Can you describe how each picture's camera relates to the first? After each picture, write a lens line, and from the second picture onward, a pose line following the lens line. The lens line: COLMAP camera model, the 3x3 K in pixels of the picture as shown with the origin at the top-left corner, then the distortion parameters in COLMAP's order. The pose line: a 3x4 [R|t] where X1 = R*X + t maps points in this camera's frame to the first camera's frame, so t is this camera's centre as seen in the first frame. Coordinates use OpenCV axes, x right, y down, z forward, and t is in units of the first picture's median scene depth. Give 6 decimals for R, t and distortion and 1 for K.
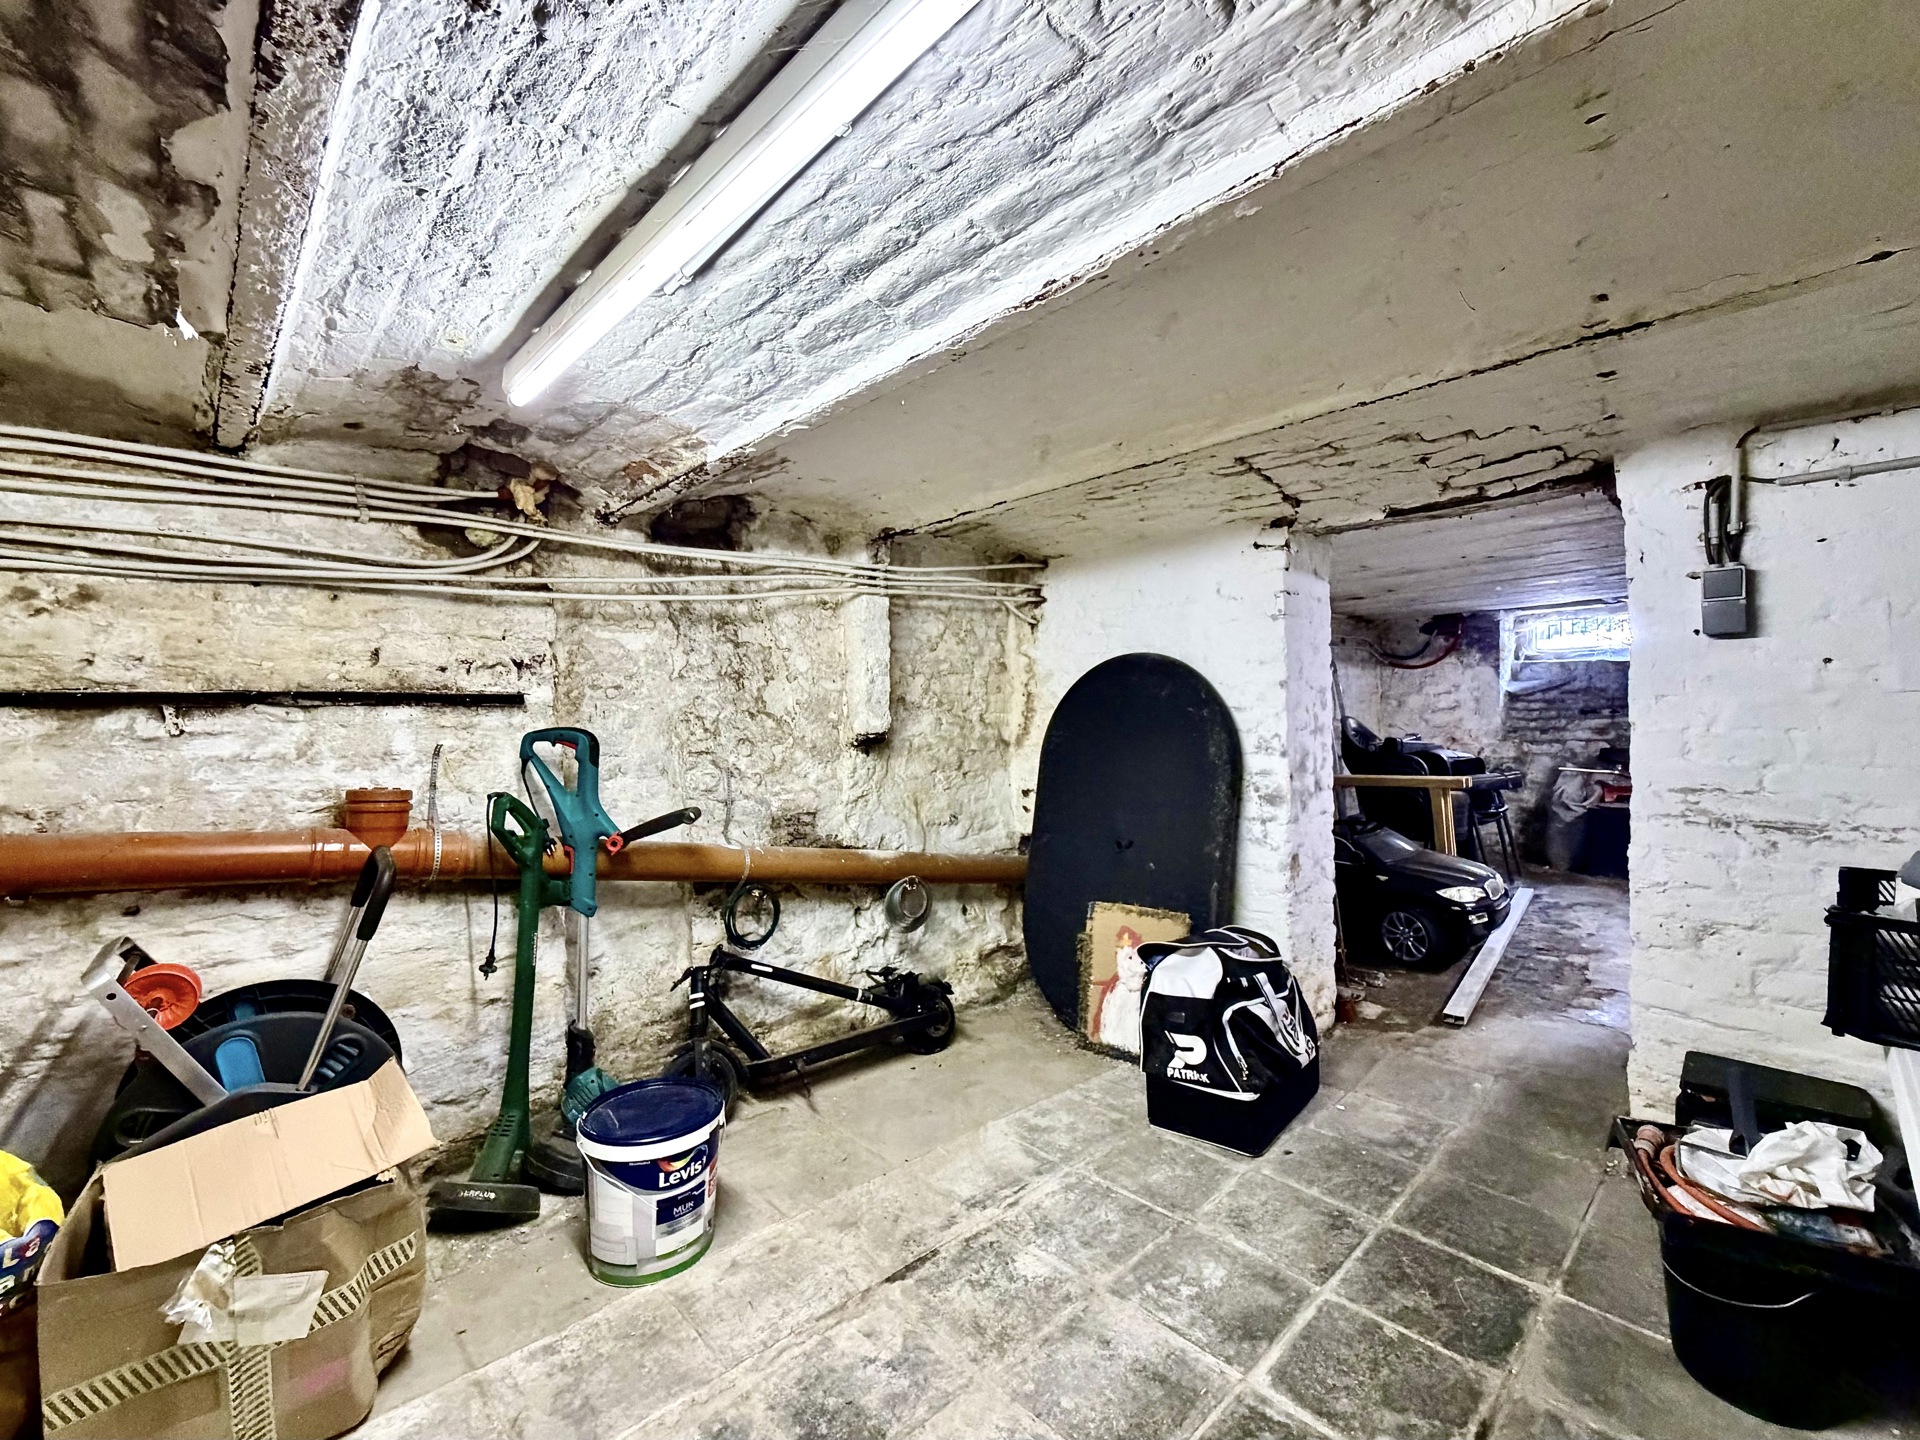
lens RADIAL K [[811.4, 0, 962.8], [0, 811.4, 720.3], [0, 0, 1]] dist [-0.000293, -0.000029]
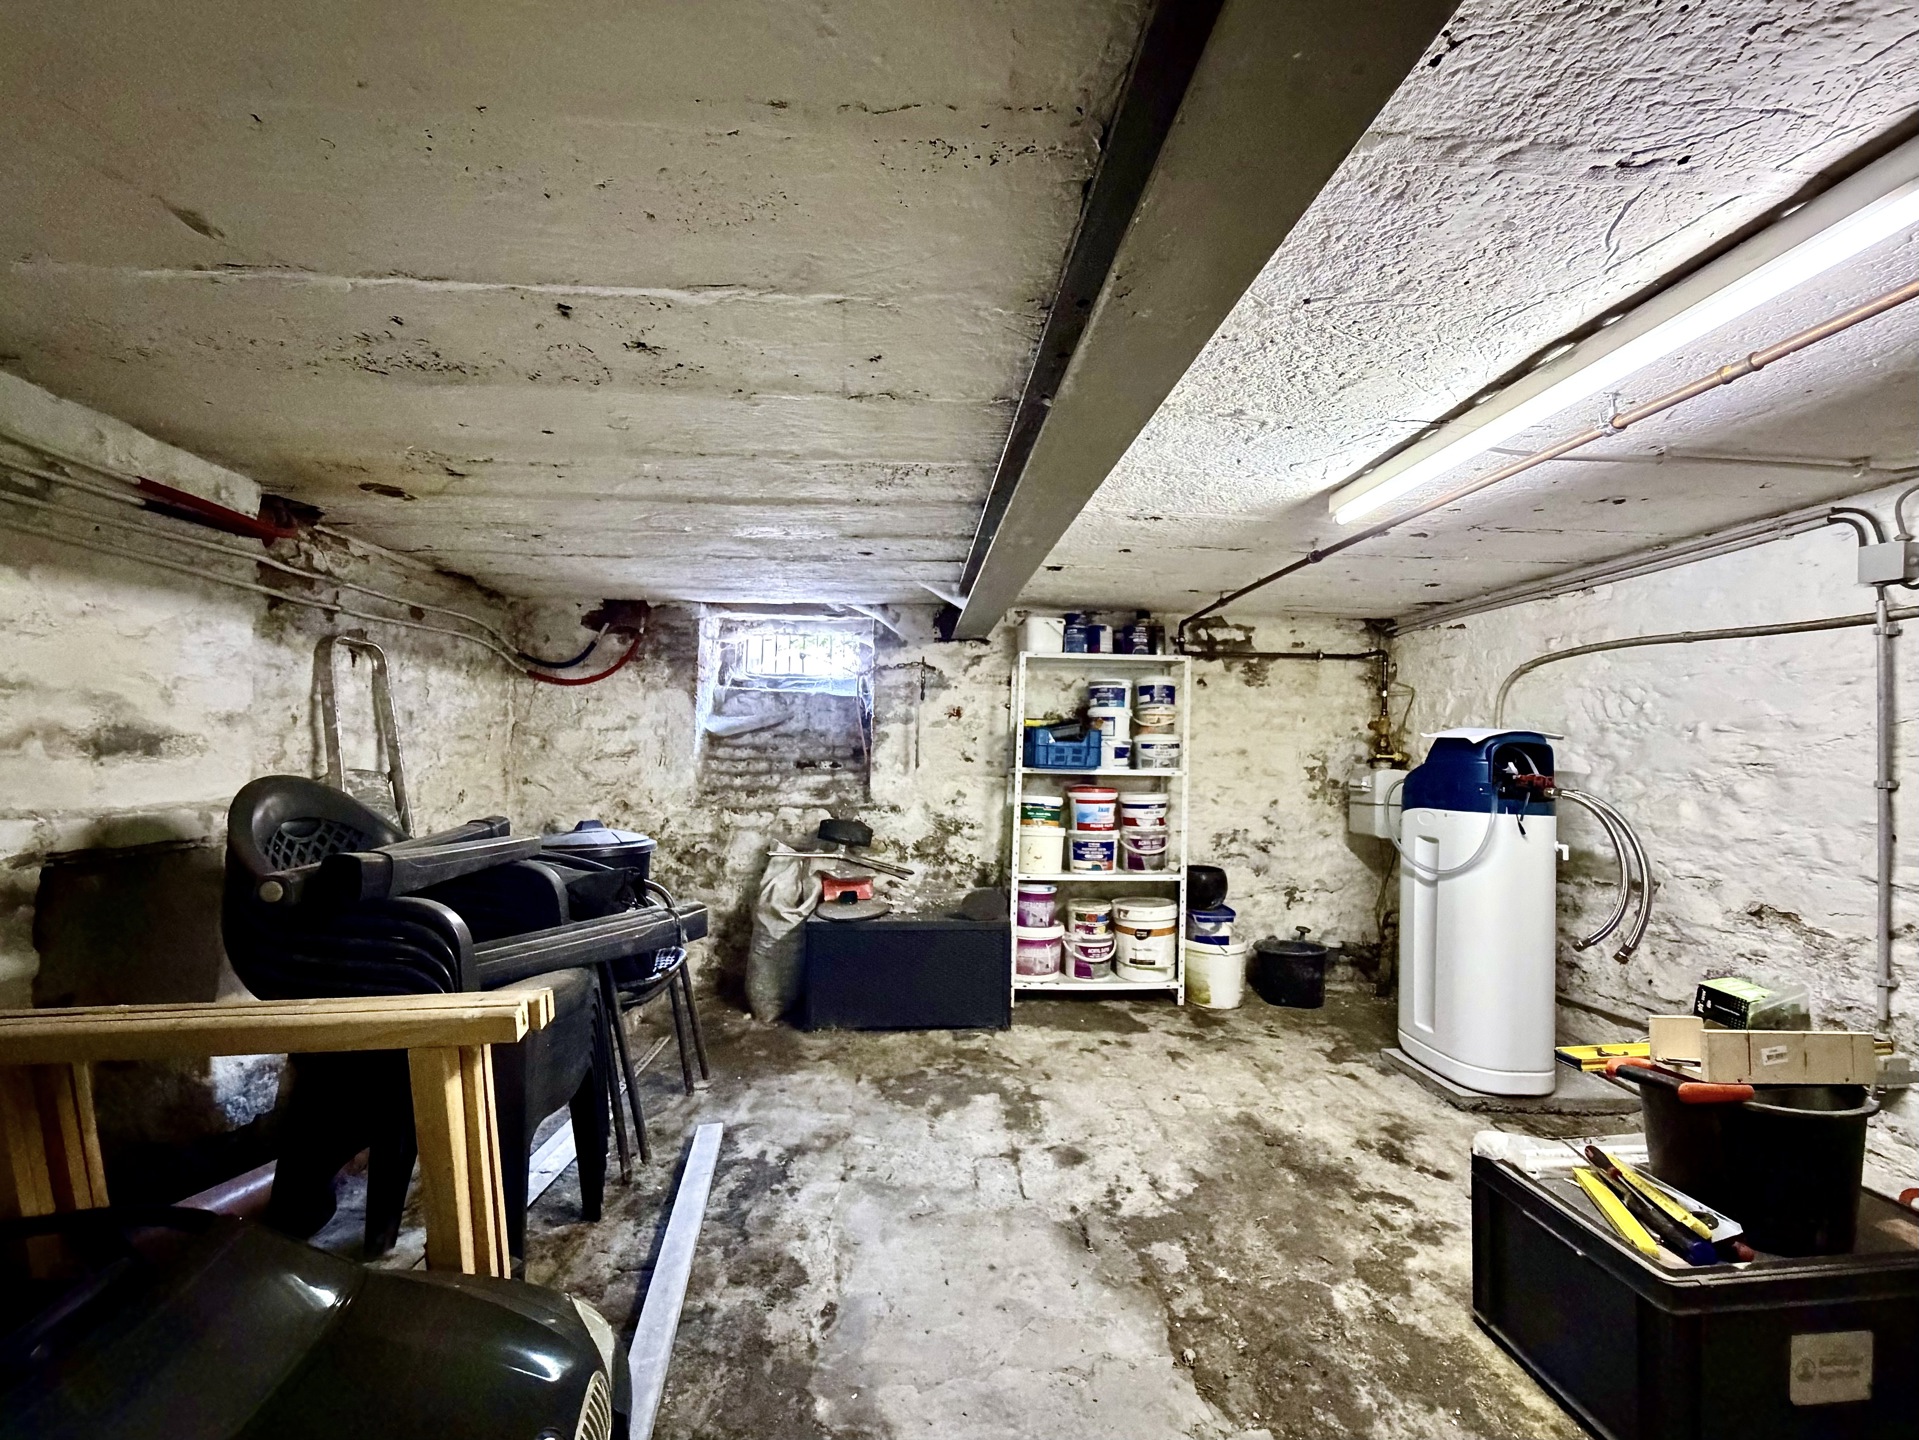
lens RADIAL K [[811.0, 0, 962.3], [0, 811.0, 720.3], [0, 0, 1]] dist [-0.000293, -0.000029]
pose [[0.639686, 0.055048, 0.766663, 0.309223], [-0.021542, 0.998324, -0.053707, -0.013548], [-0.768335, 0.017840, 0.639800, 0.434213]]
